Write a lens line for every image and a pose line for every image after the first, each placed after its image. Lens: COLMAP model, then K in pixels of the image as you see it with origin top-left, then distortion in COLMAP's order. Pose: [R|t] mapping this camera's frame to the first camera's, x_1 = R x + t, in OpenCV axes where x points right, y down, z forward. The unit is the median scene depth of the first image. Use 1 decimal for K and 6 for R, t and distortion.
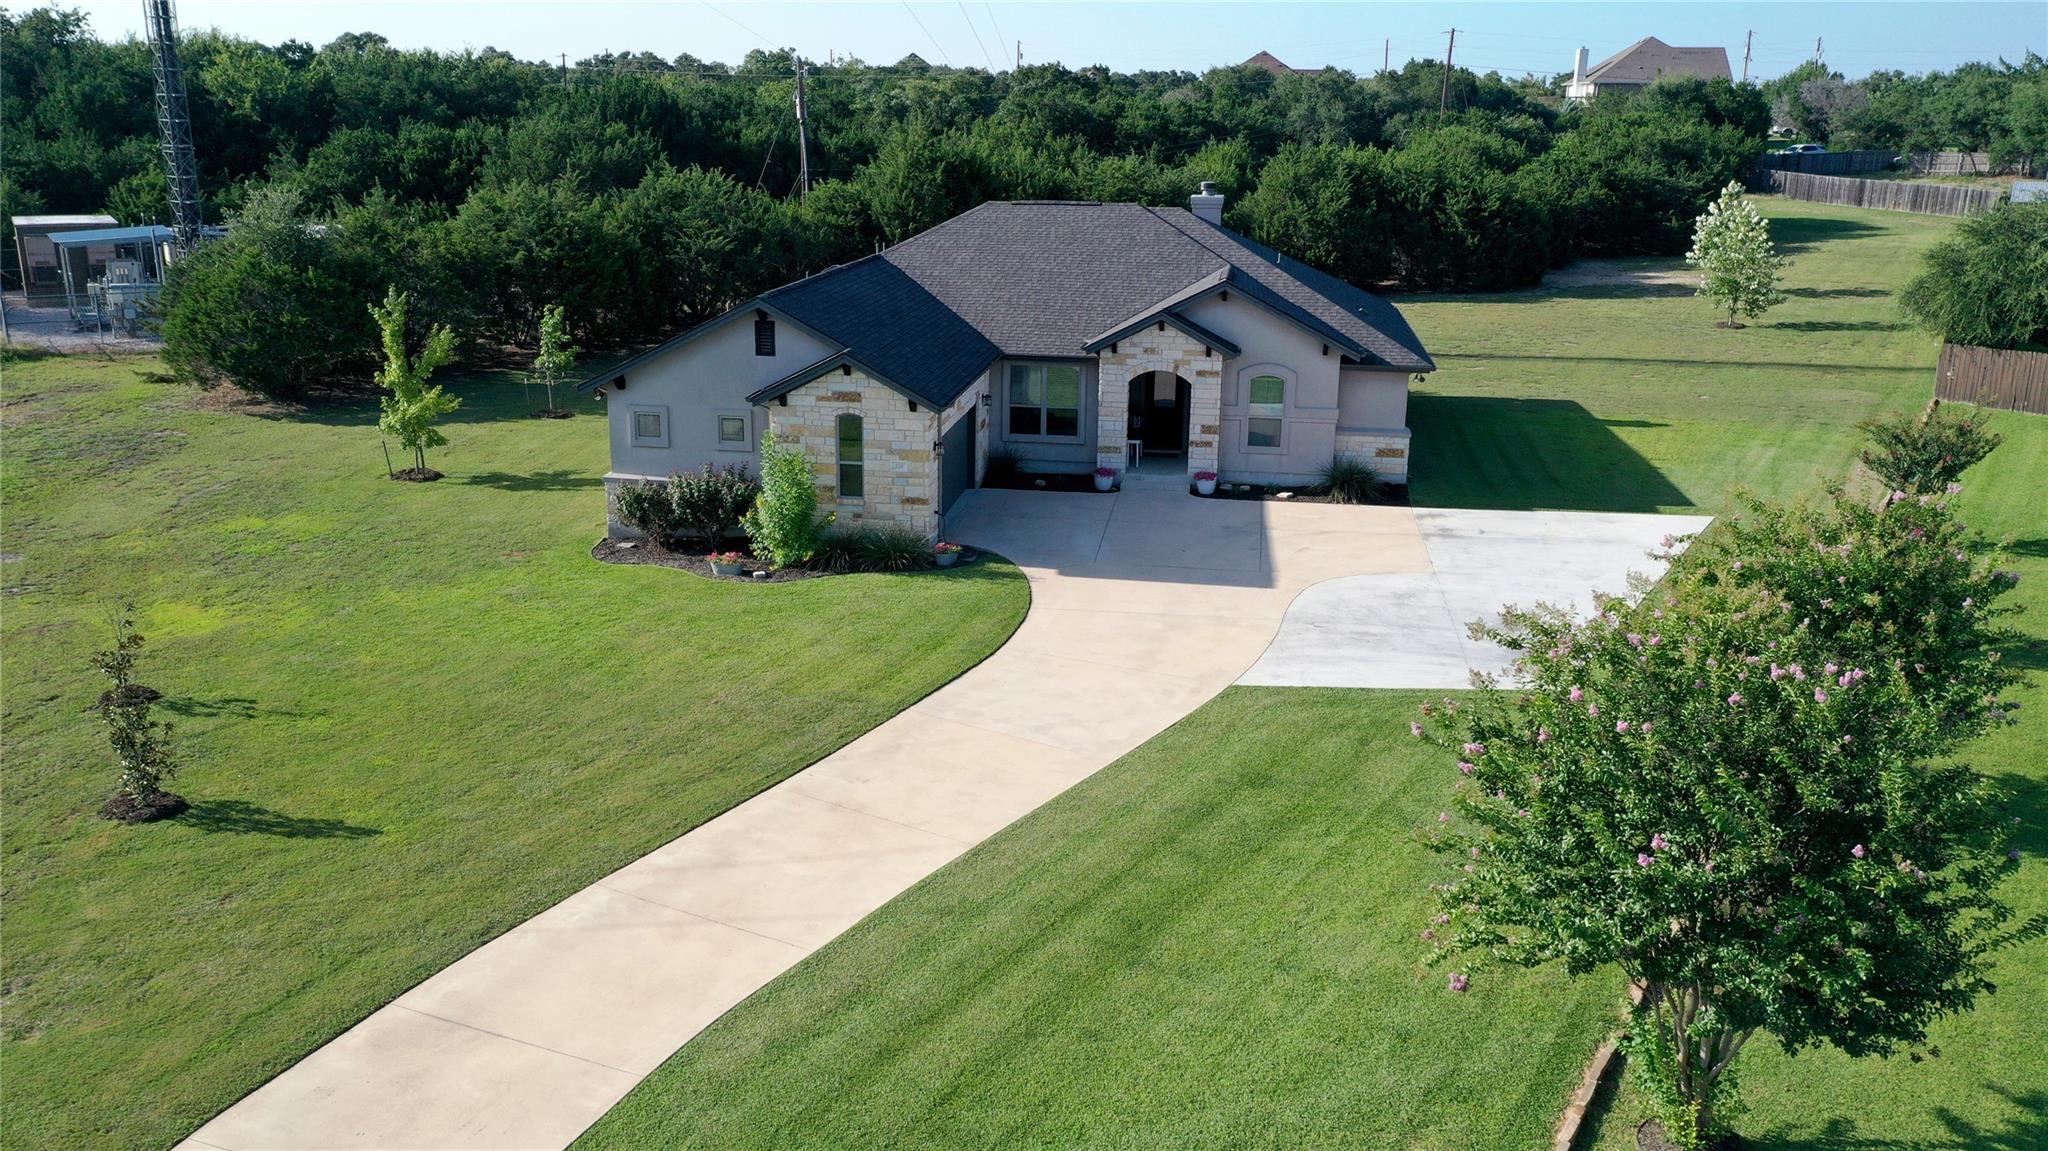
lens RADIAL K [[1633.5, 0, 1024.0], [0, 1633.5, 575.5], [0, 0, 1]] dist [0.014276, 0.007180]
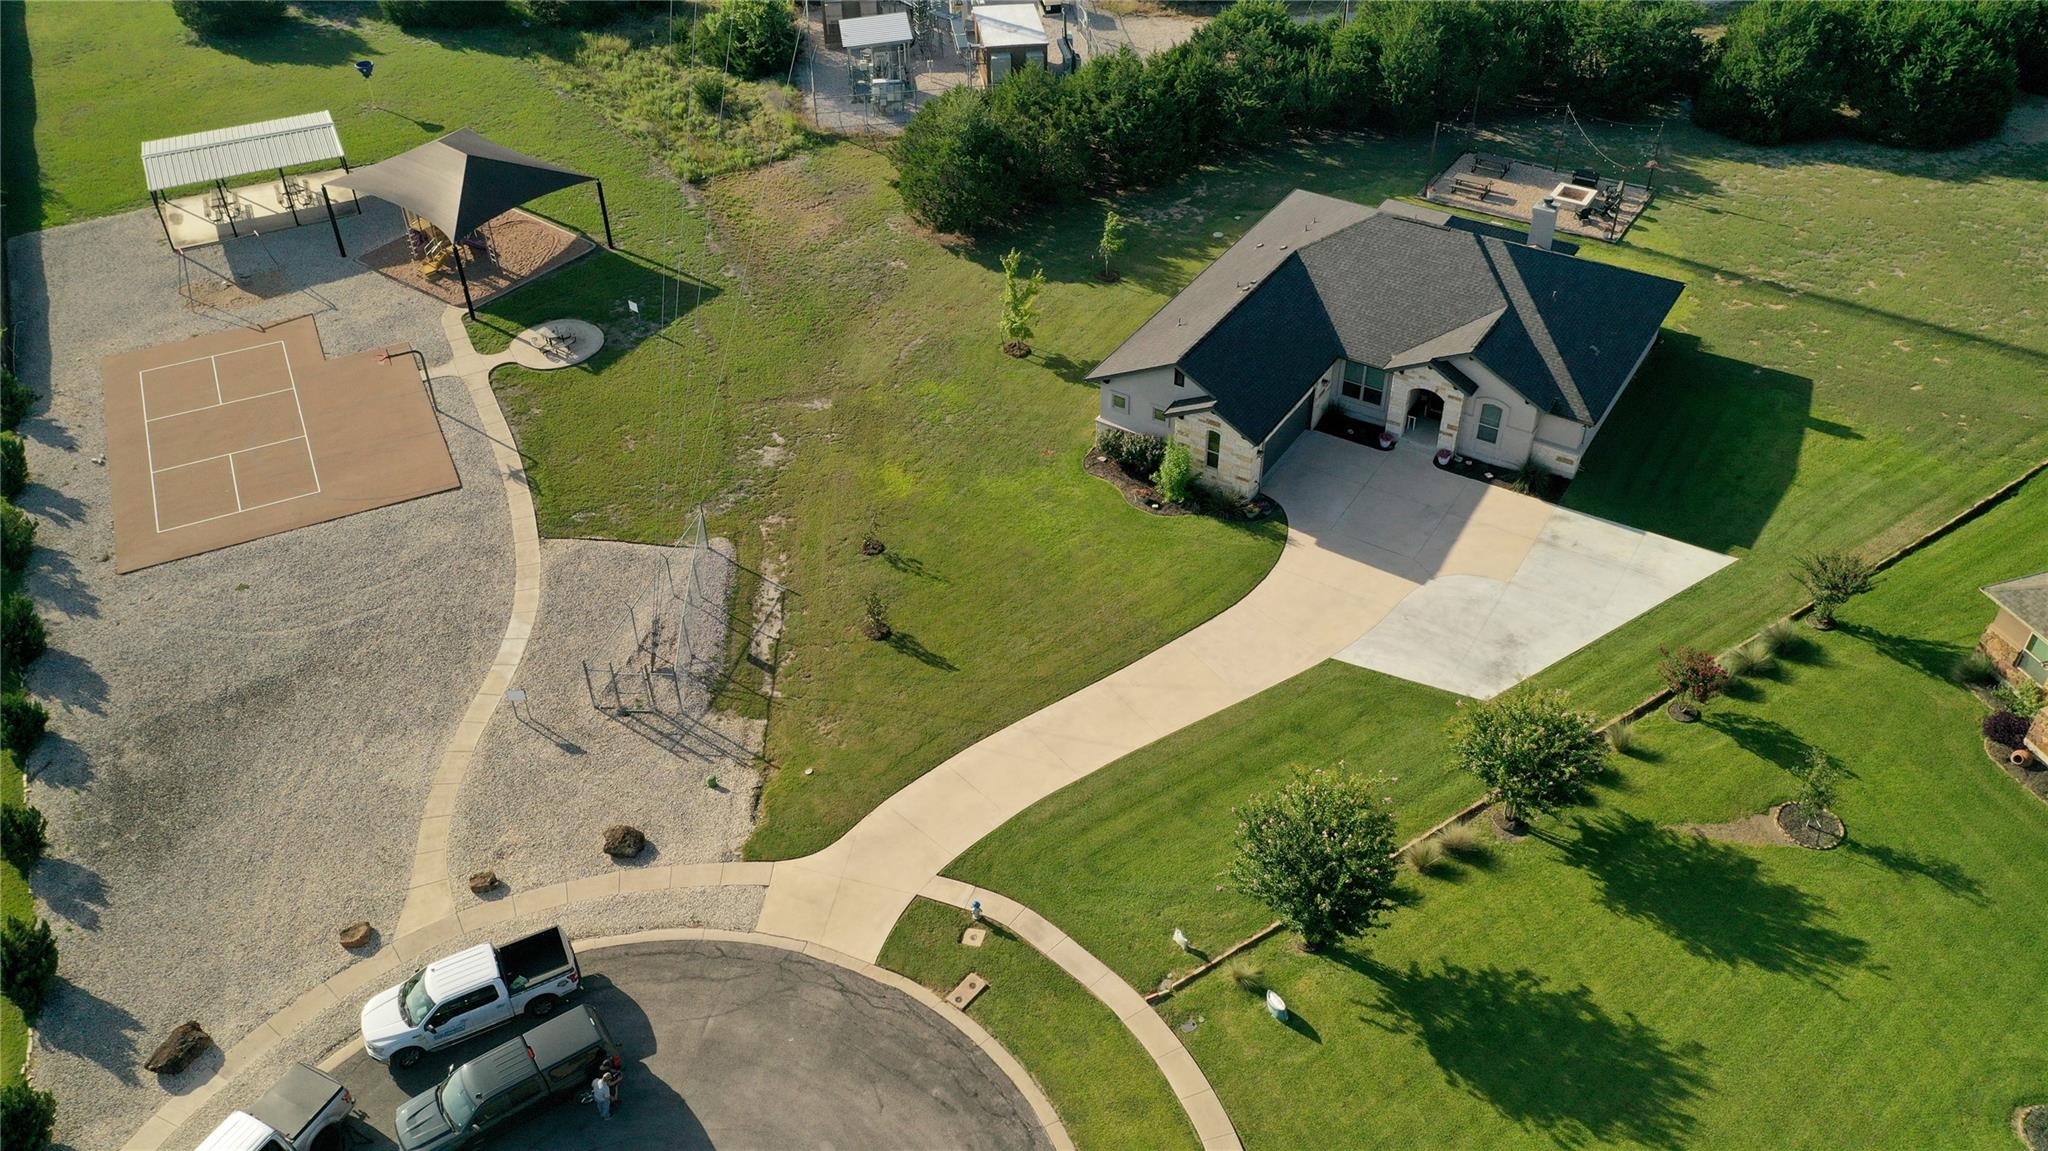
lens RADIAL K [[1633.5, 0, 1024.0], [0, 1633.5, 575.5], [0, 0, 1]] dist [0.014276, 0.007180]
pose [[0.912277, 0.235563, -0.335054, 0.311566], [-0.088109, 0.911773, 0.401131, -0.585355], [0.399985, -0.336422, 0.852545, -0.644189]]
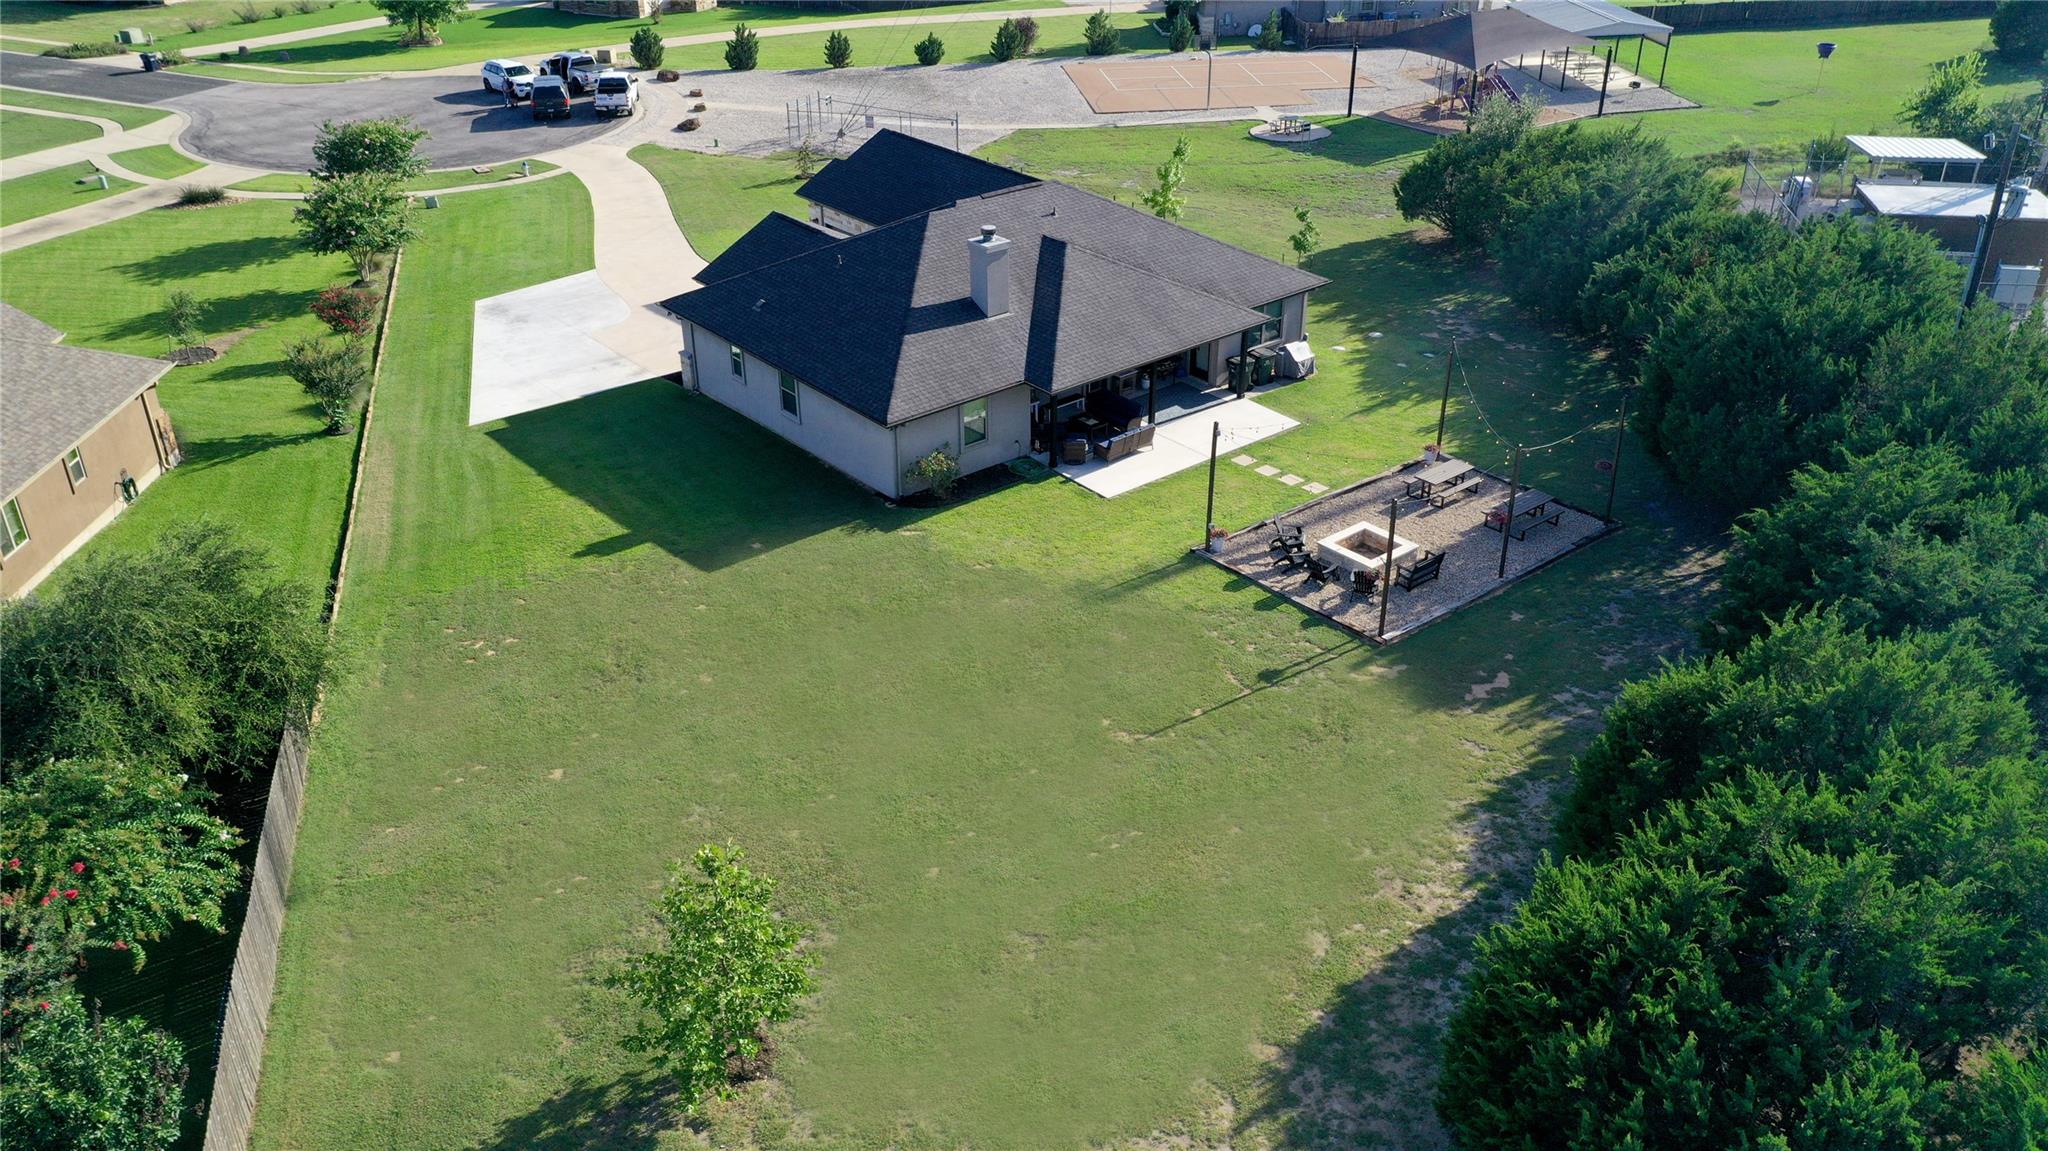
lens RADIAL K [[1696.6, 0, 1024.0], [0, 1696.6, 575.5], [0, 0, 1]] dist [0.081437, 0.002432]
pose [[-0.675594, 0.349275, -0.649291, 1.074851], [-0.200068, 0.760769, 0.617416, -0.918787], [0.709609, 0.547025, -0.444093, 1.974388]]
